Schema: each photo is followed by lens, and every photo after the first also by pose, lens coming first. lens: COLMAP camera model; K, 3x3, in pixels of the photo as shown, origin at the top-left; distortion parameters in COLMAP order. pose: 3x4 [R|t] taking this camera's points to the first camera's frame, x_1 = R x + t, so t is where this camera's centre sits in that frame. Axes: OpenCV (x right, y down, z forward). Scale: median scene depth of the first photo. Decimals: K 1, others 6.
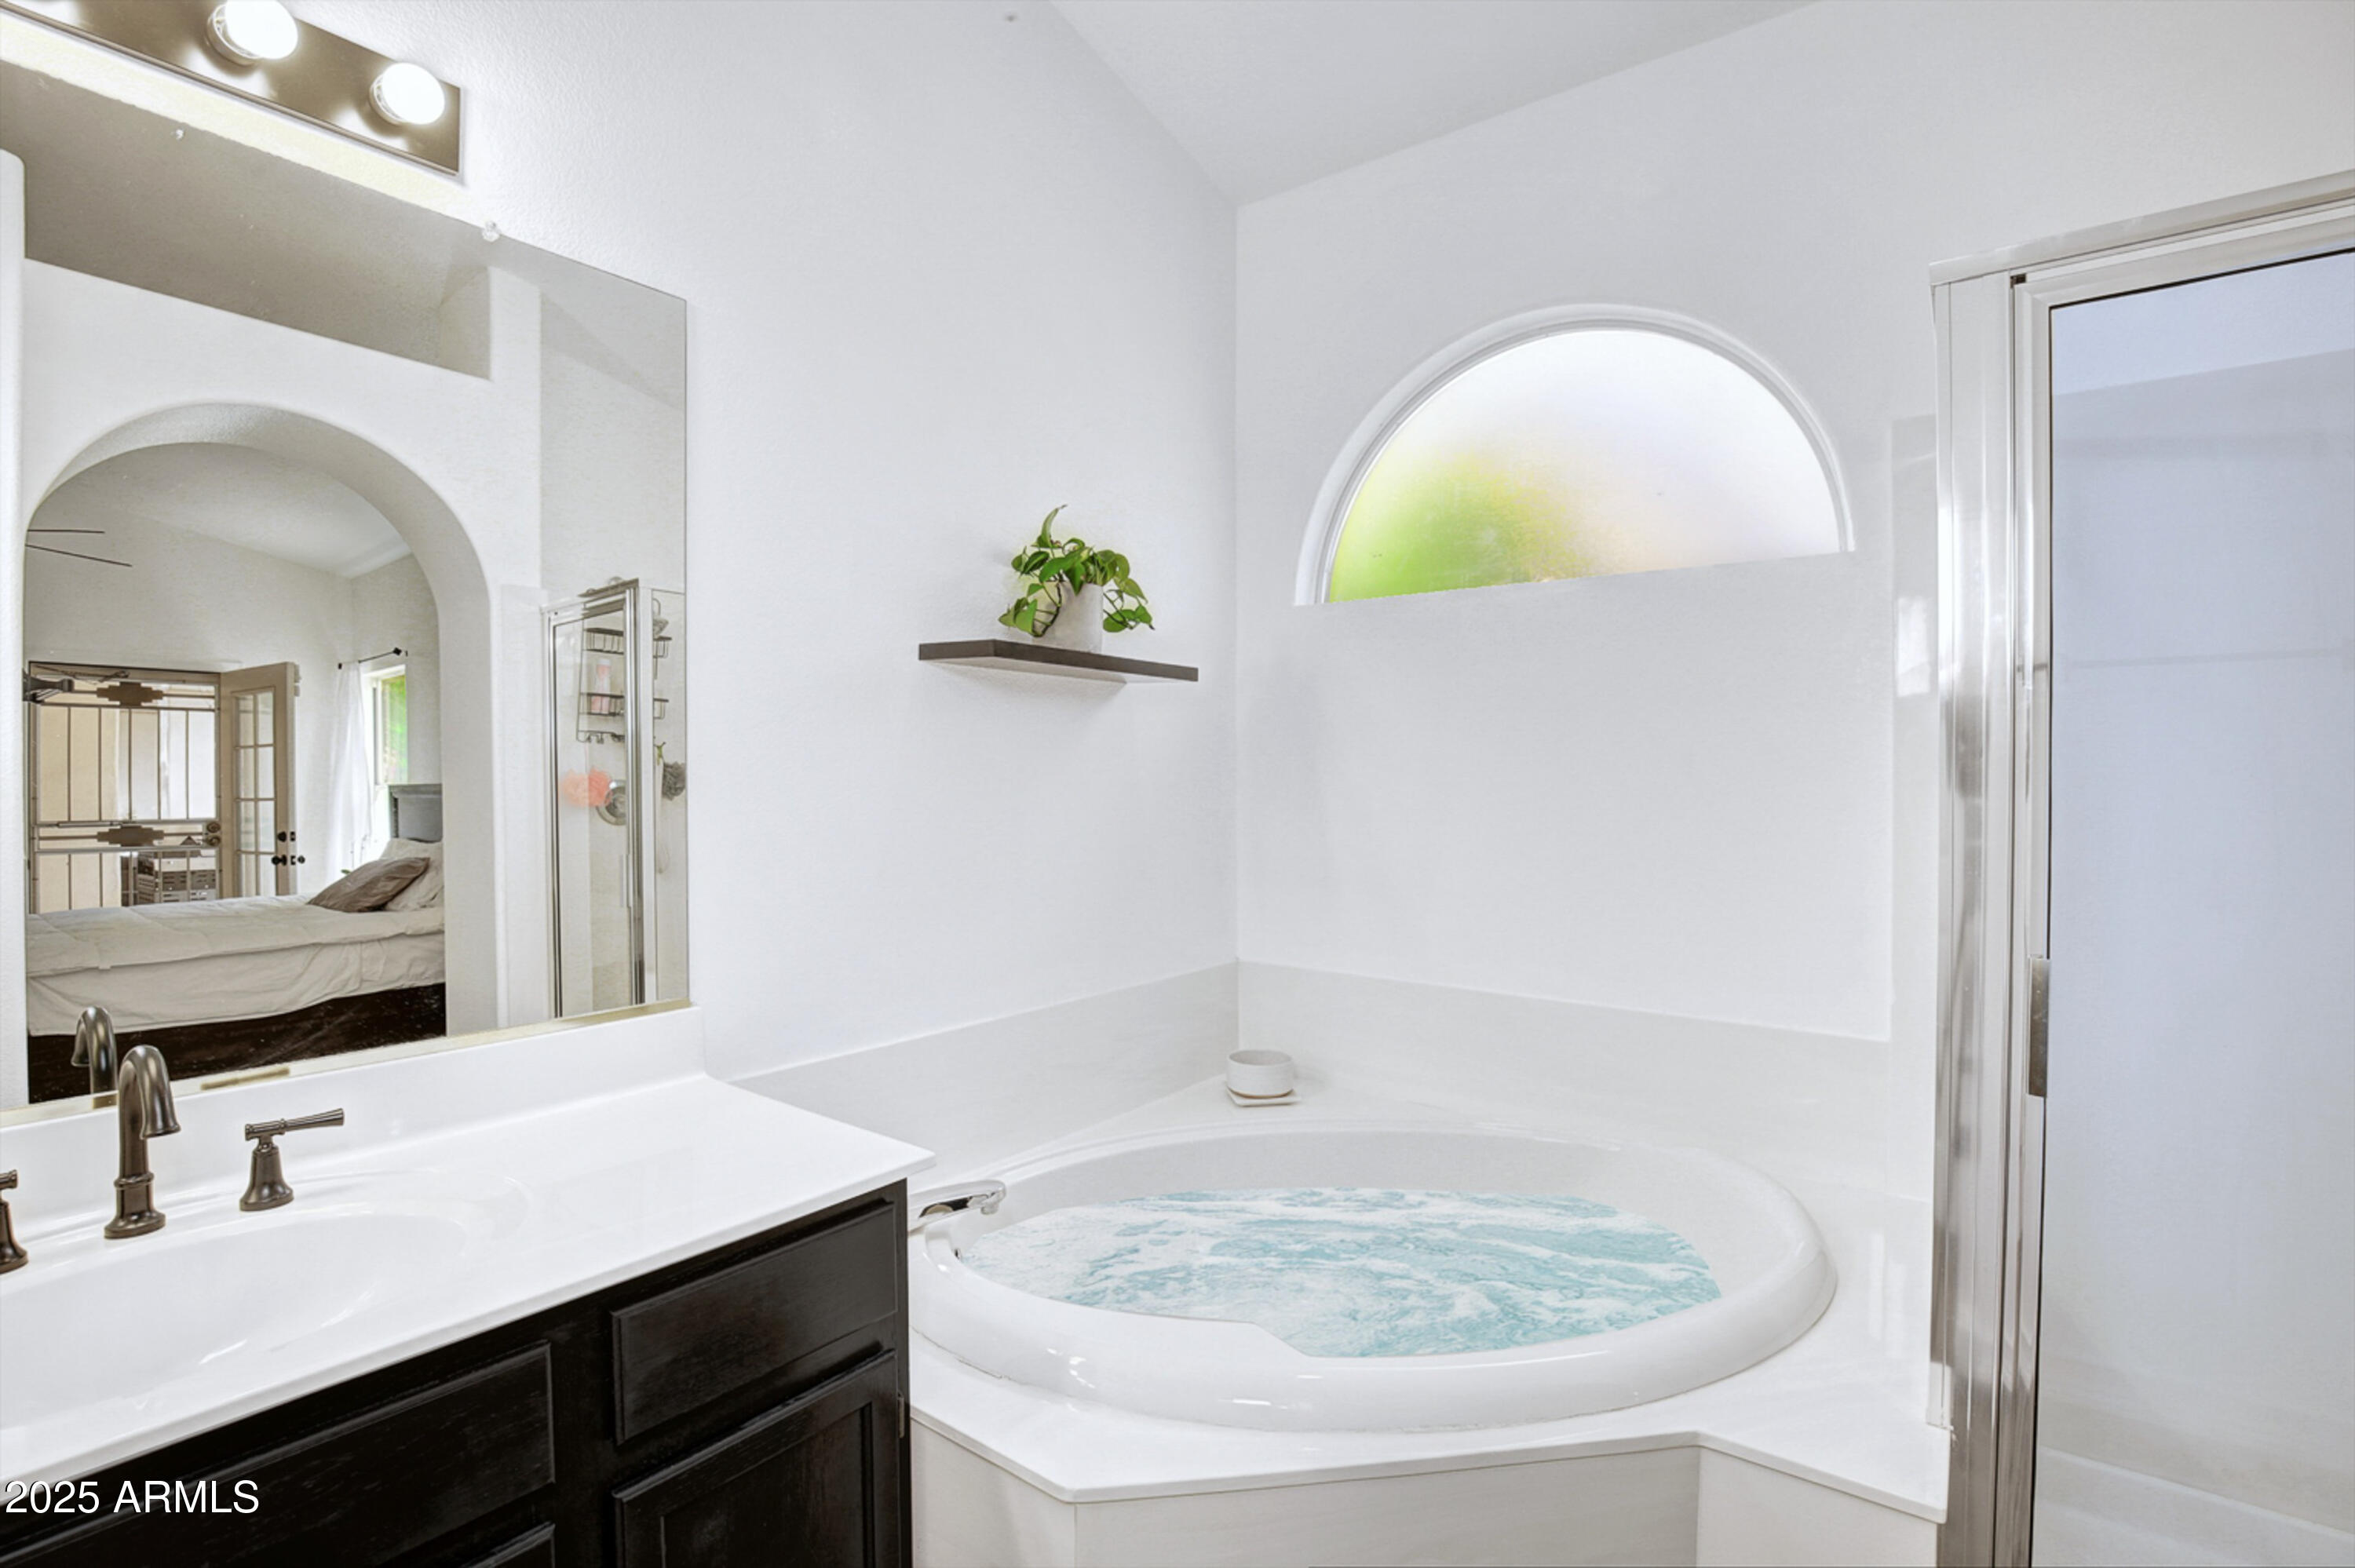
lens RADIAL K [[1079.8, 0, 1196.0], [0, 1079.8, 774.0], [0, 0, 1]] dist [-0.016000, -0.000079]
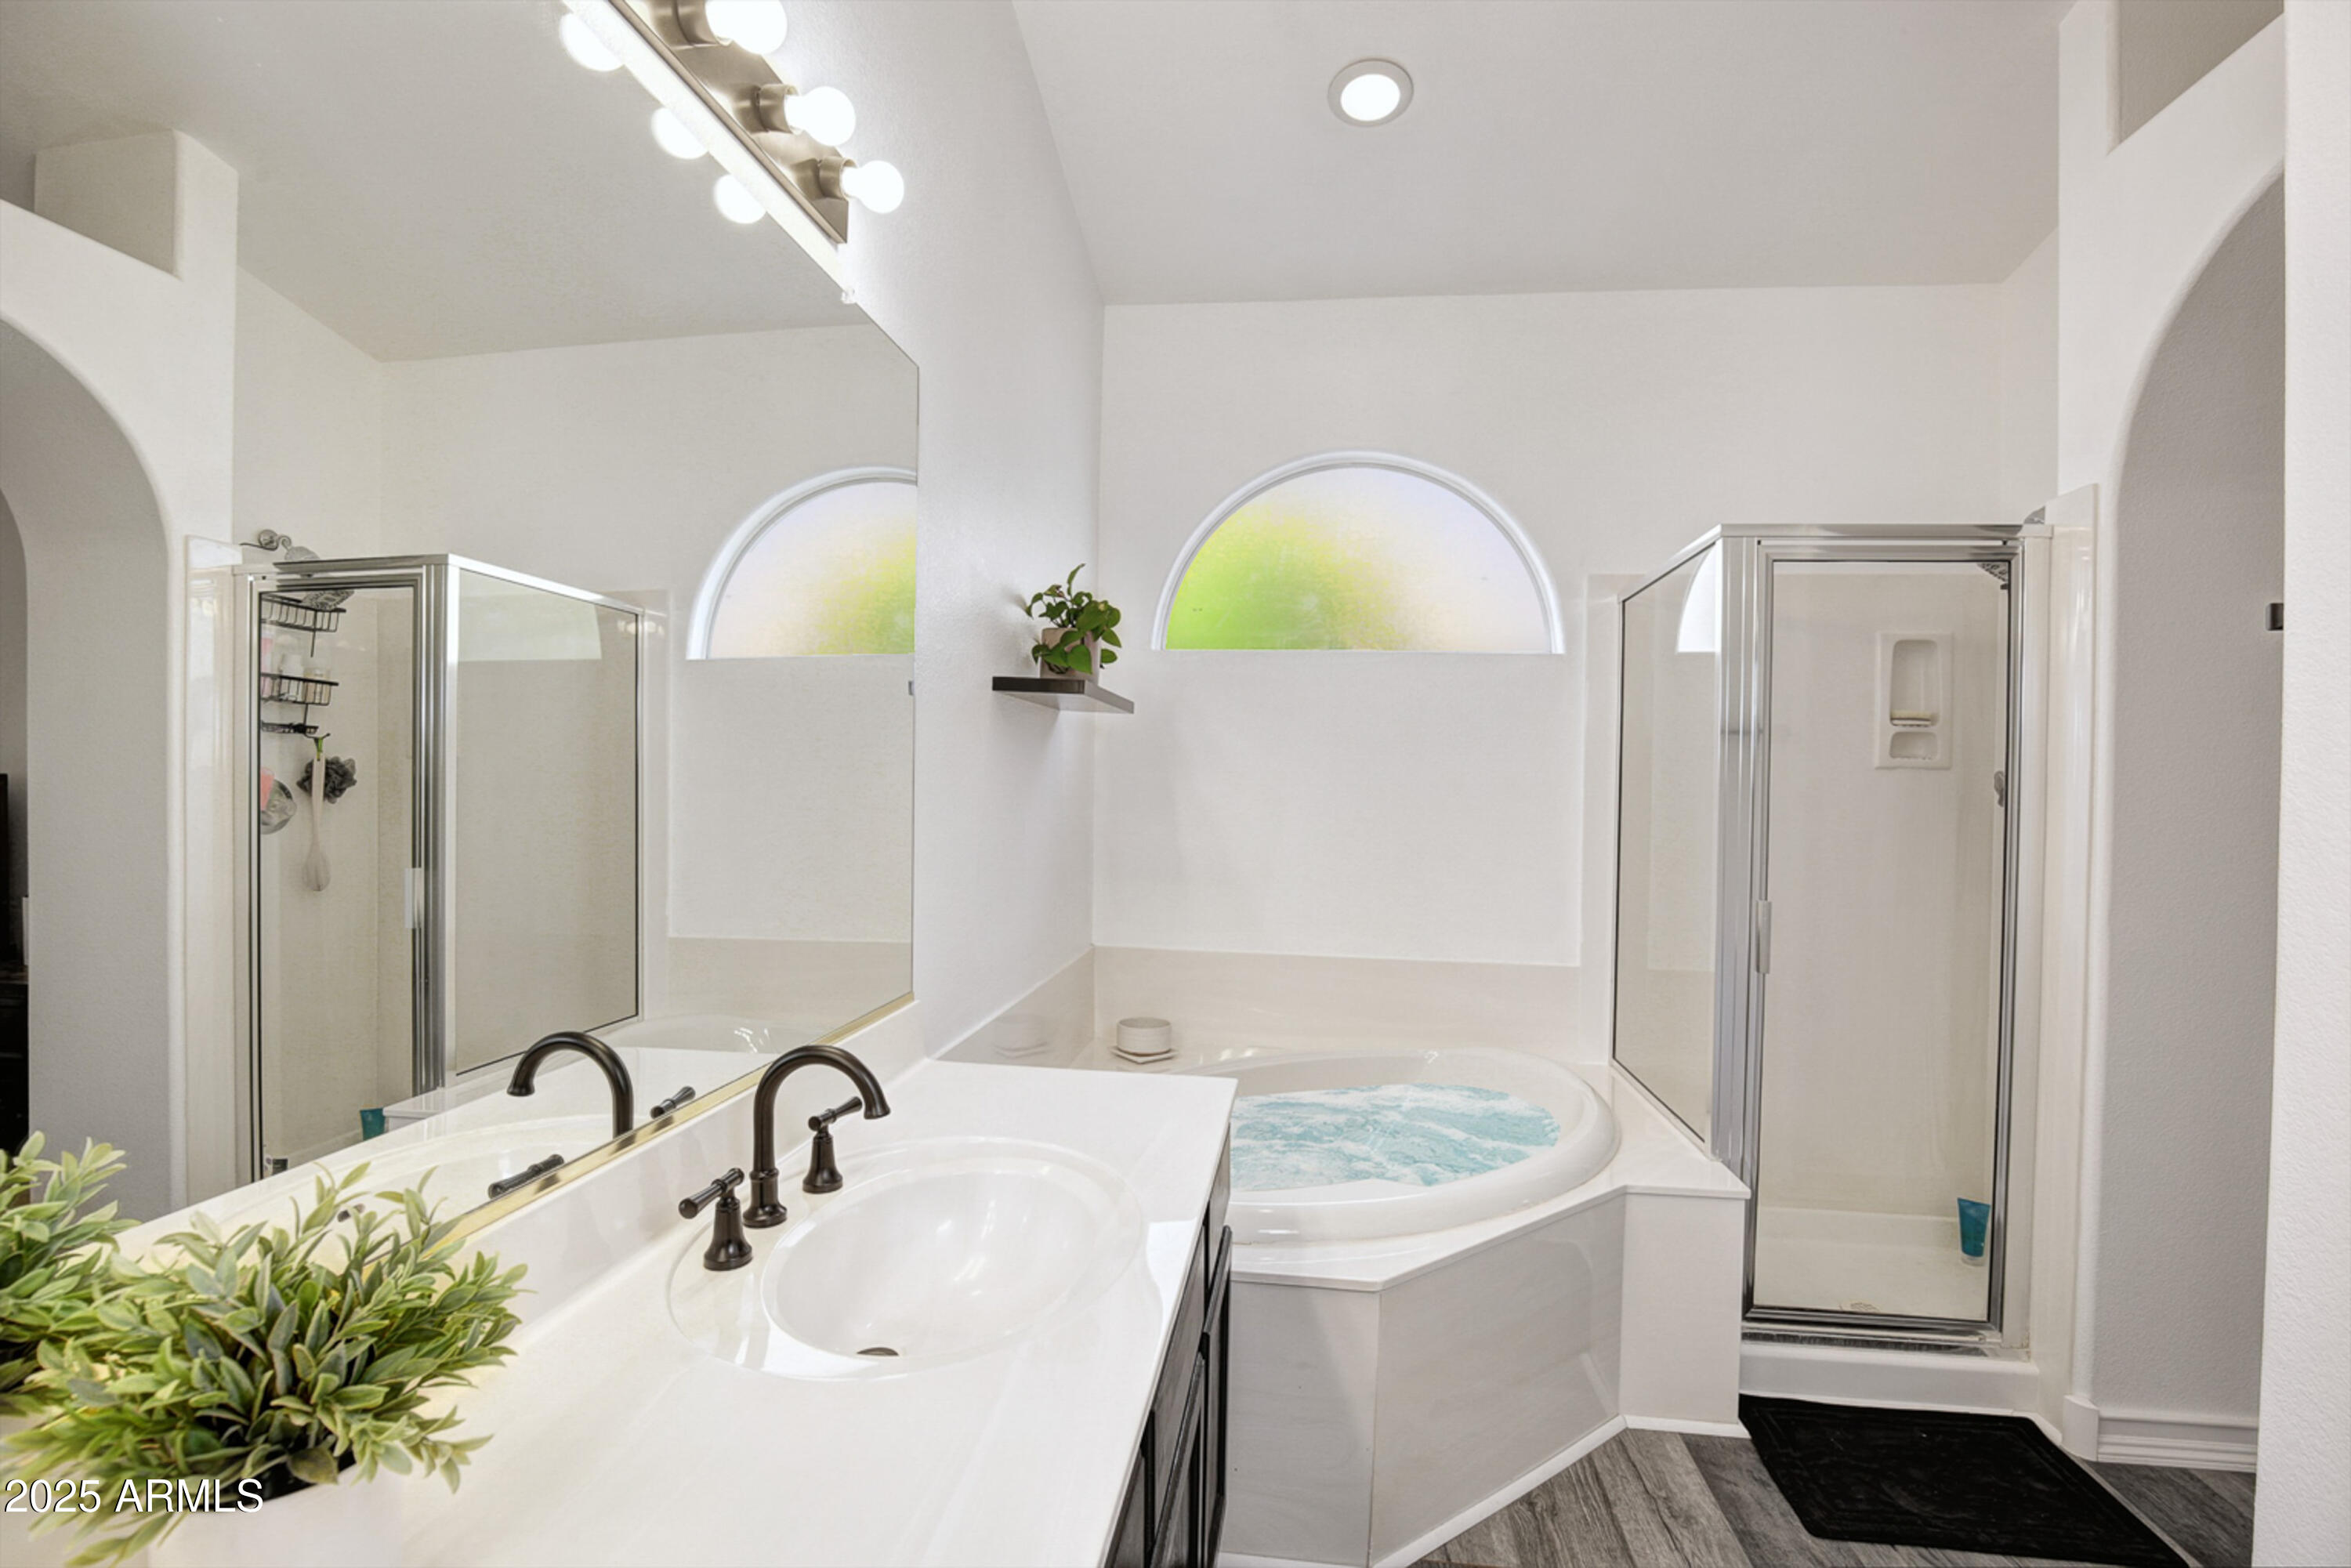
lens RADIAL K [[1078.1, 0, 1194.0], [0, 1078.1, 774.0], [0, 0, 1]] dist [-0.016000, -0.000079]
pose [[0.869600, 0.017572, 0.493443, -0.568478], [-0.019024, 0.999817, -0.002079, -0.017274], [-0.493390, -0.007579, 0.869775, -0.087450]]
